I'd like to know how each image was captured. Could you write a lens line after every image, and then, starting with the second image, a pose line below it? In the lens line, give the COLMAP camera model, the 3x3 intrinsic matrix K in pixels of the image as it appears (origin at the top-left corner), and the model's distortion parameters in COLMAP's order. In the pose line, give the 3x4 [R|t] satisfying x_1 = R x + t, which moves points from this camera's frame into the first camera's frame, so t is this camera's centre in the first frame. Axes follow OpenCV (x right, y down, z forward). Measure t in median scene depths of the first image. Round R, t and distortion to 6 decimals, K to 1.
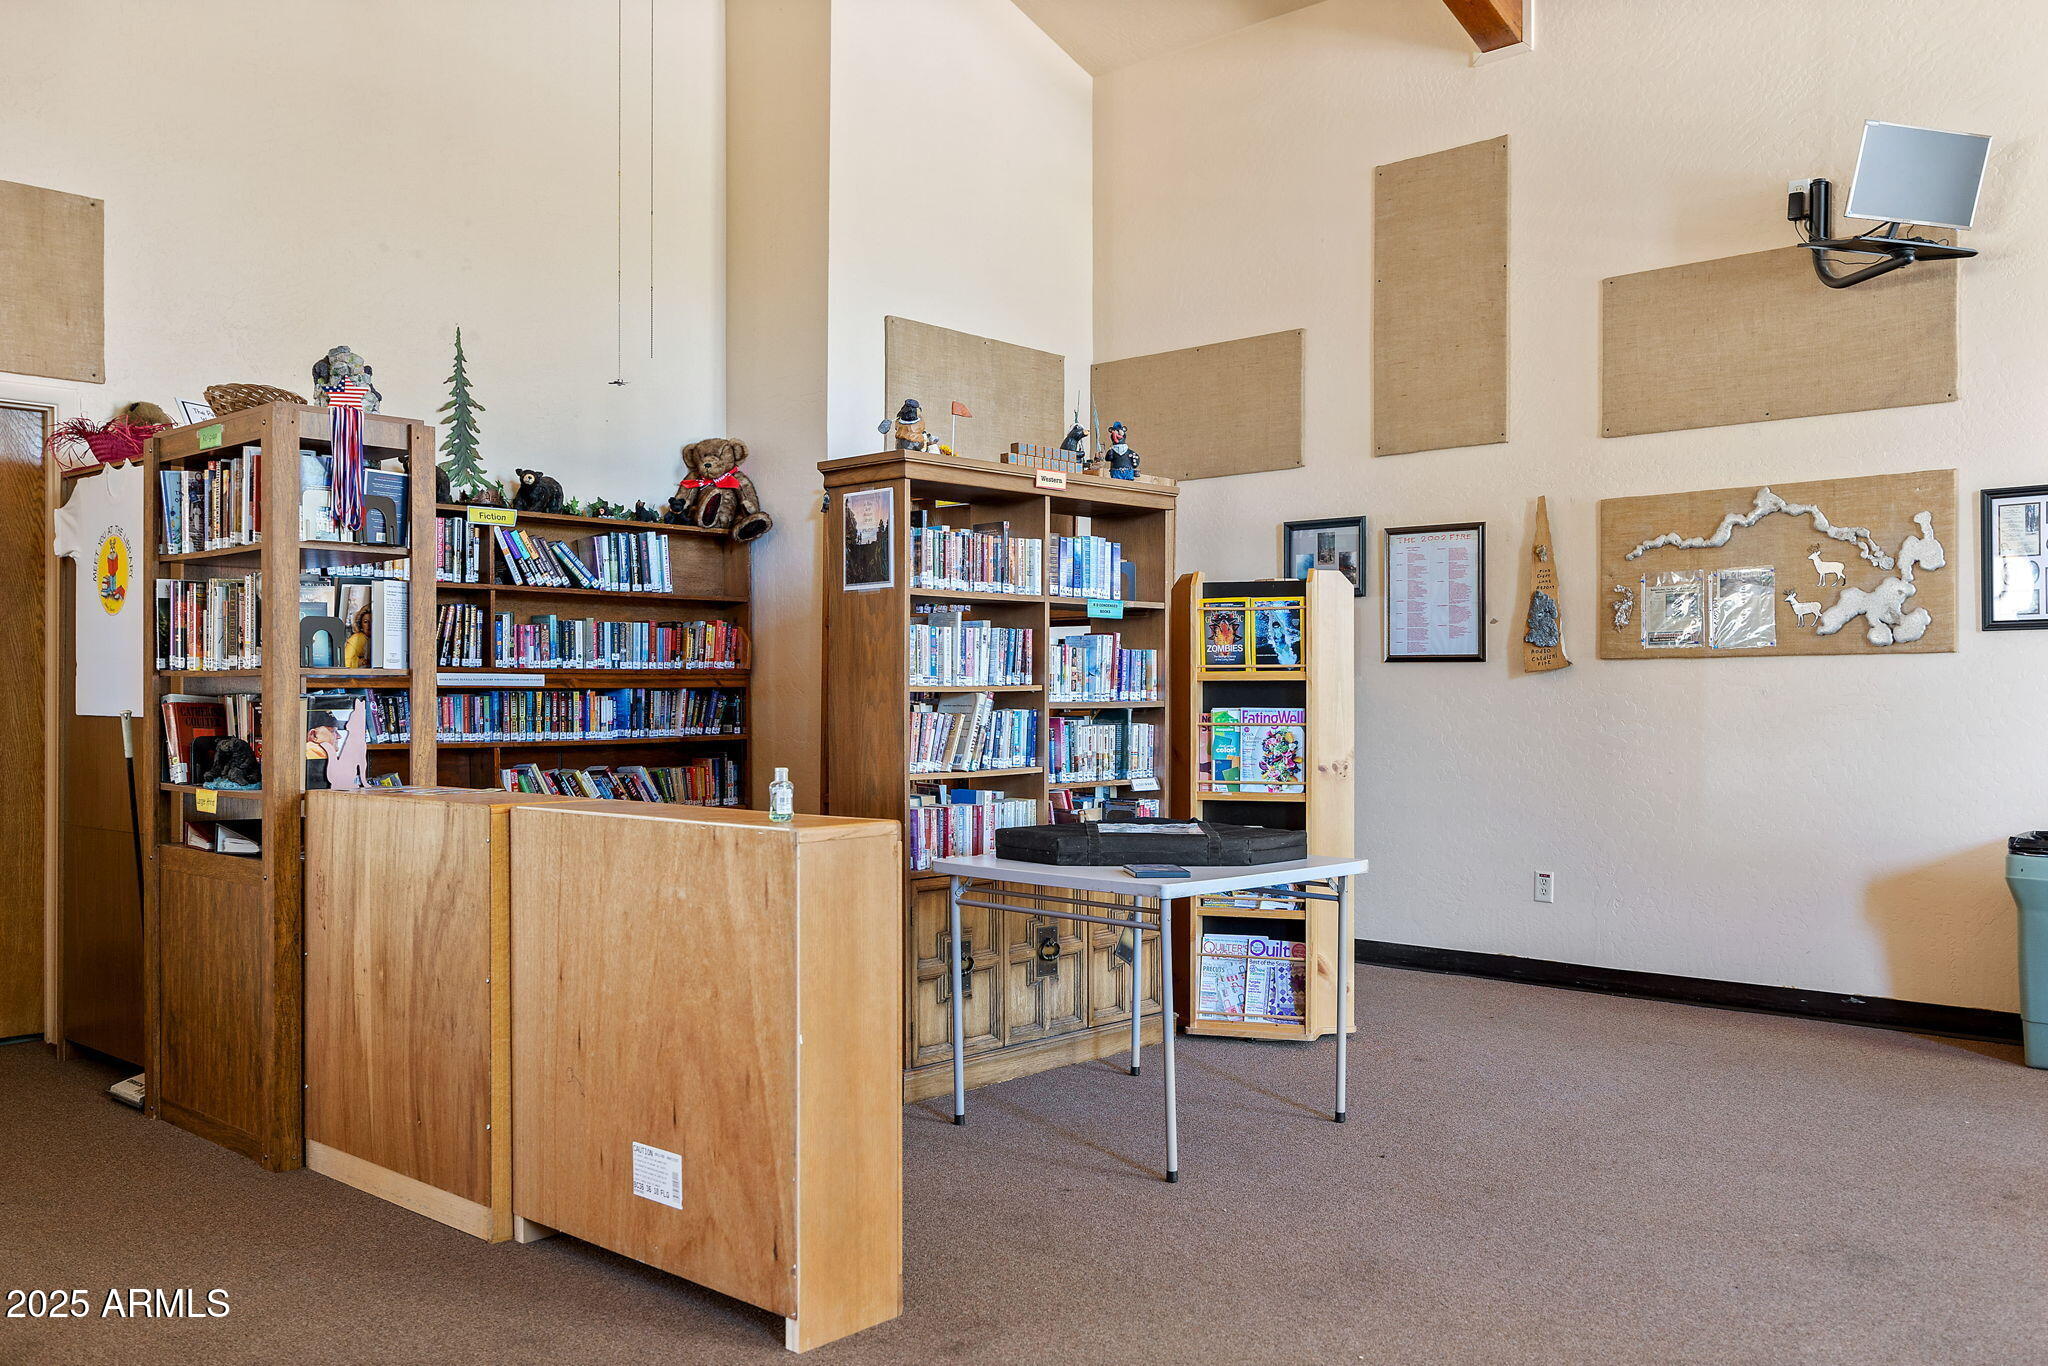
lens RADIAL K [[1676.6, 0, 1024.1], [0, 1676.6, 685.8], [0, 0, 1]] dist [-0.002871, -0.004866]
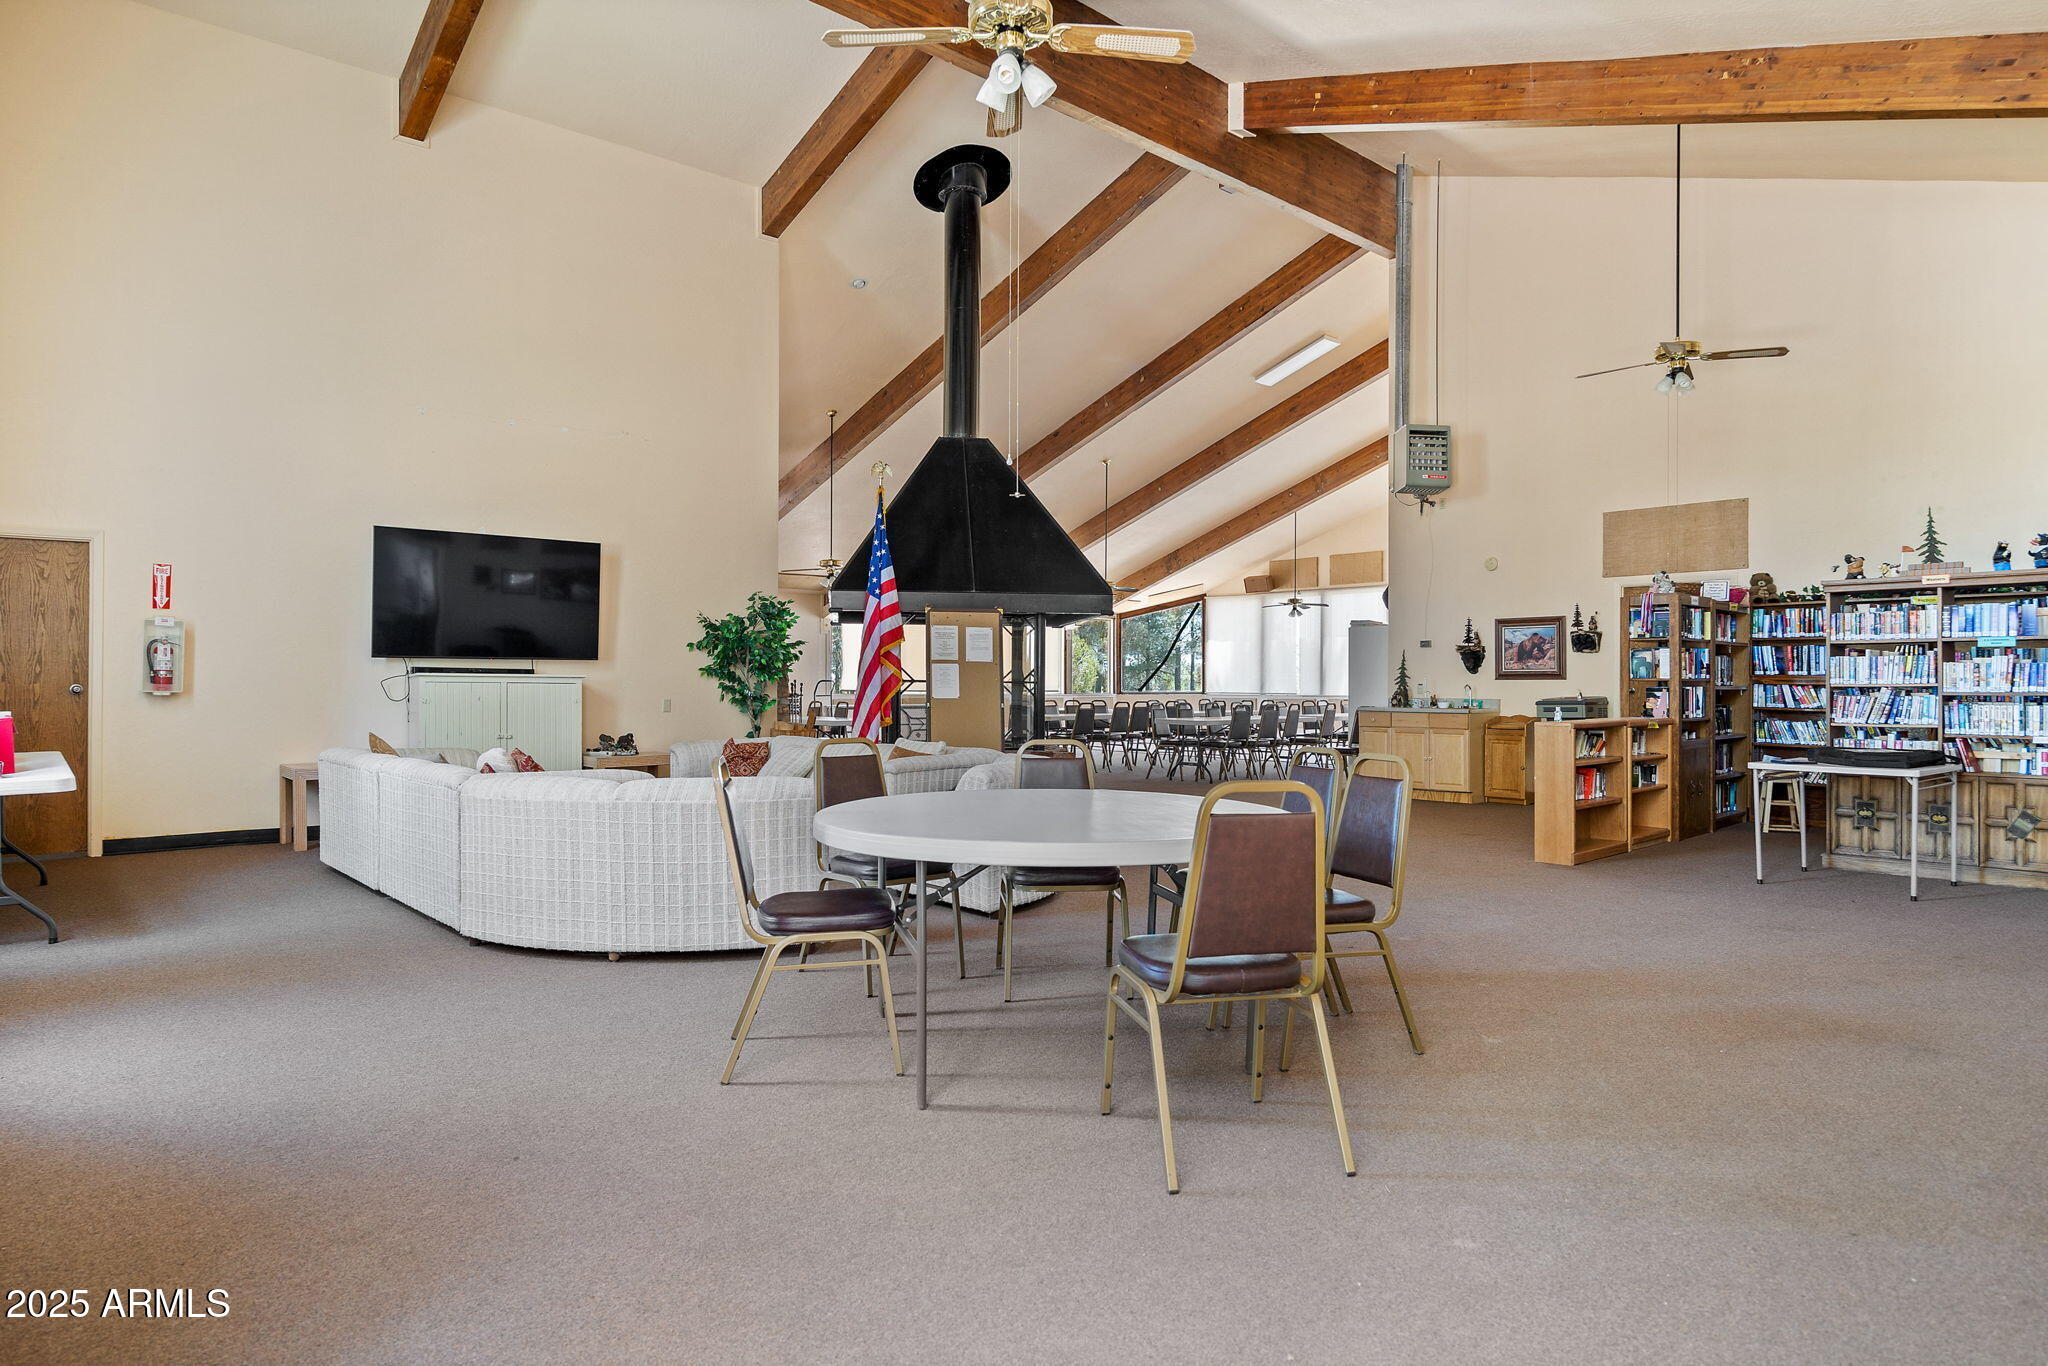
lens RADIAL K [[876.1, 0, 1022.5], [0, 876.1, 679.2], [0, 0, 1]] dist [-0.024987, -0.000260]
pose [[-0.141221, -0.004688, -0.989967, 1.147331], [0.002546, 0.999984, -0.005099, -0.002958], [0.989975, -0.003240, -0.141207, 0.079920]]
